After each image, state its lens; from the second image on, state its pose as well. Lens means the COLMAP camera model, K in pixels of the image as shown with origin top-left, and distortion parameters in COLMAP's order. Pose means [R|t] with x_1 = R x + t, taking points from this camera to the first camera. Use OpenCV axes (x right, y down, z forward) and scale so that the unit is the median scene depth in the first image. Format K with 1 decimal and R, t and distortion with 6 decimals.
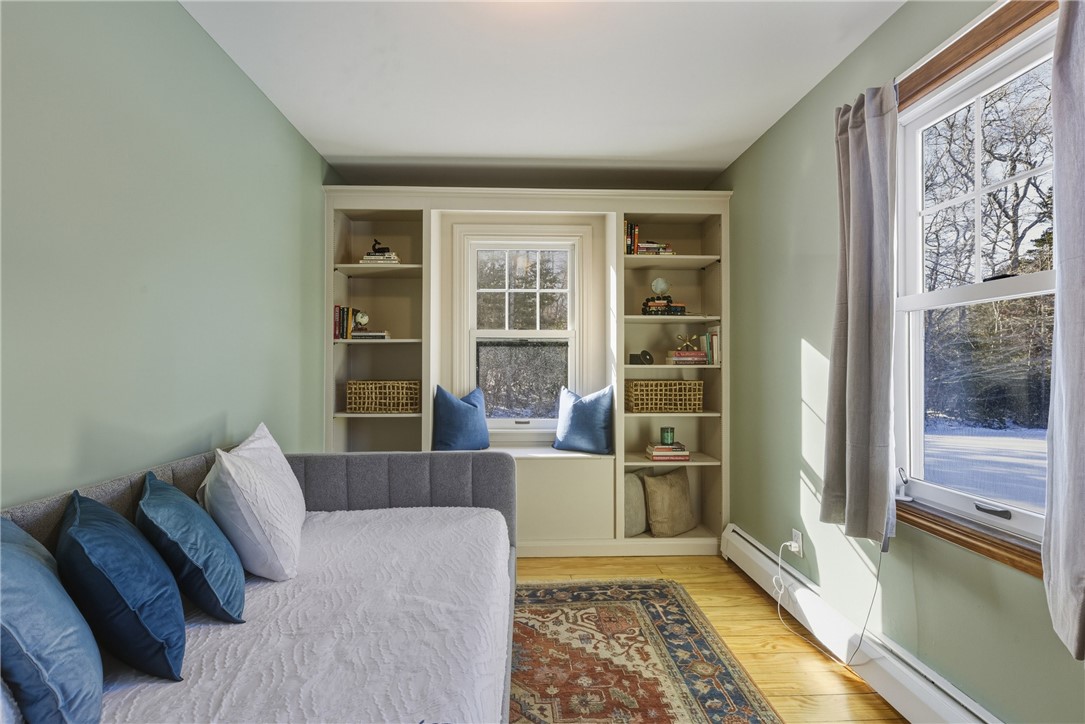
lens RADIAL K [[508.8, 0, 539.7], [0, 508.8, 364.8], [0, 0, 1]] dist [0.000882, -0.000047]
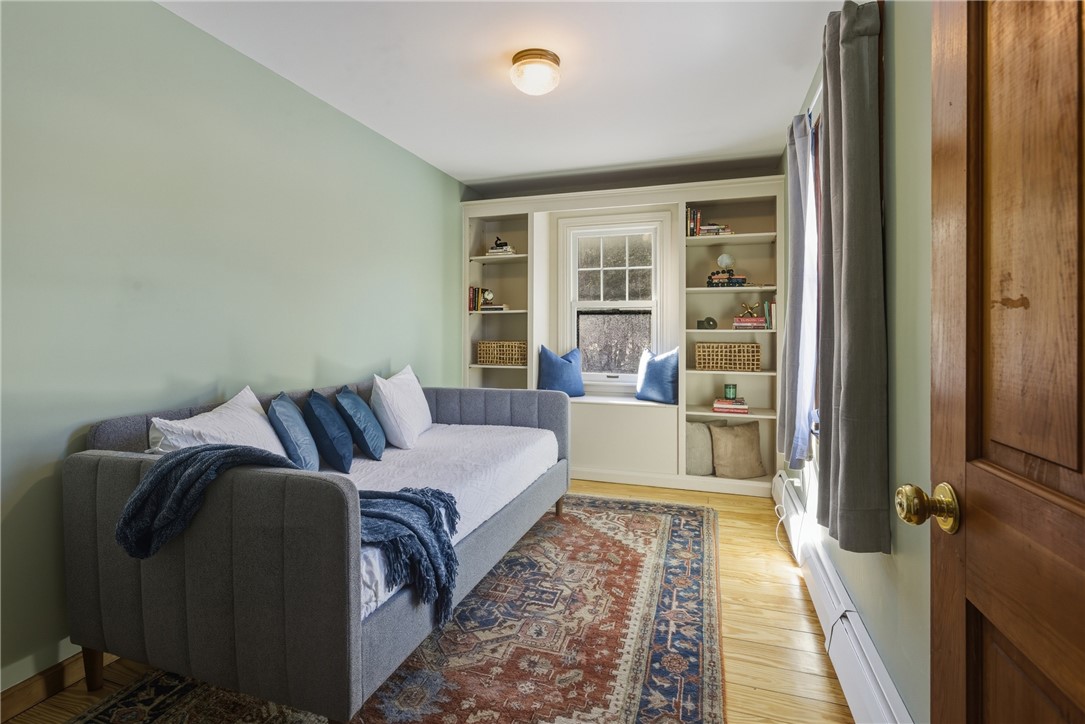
lens RADIAL K [[518.9, 0, 543.5], [0, 518.9, 333.4], [0, 0, 1]] dist [-0.001435, 0.000121]
pose [[0.938011, 0.002866, -0.346592, 0.271230], [-0.000871, 0.999982, 0.005914, 0.002024], [0.346603, -0.005245, 0.937997, -0.253433]]
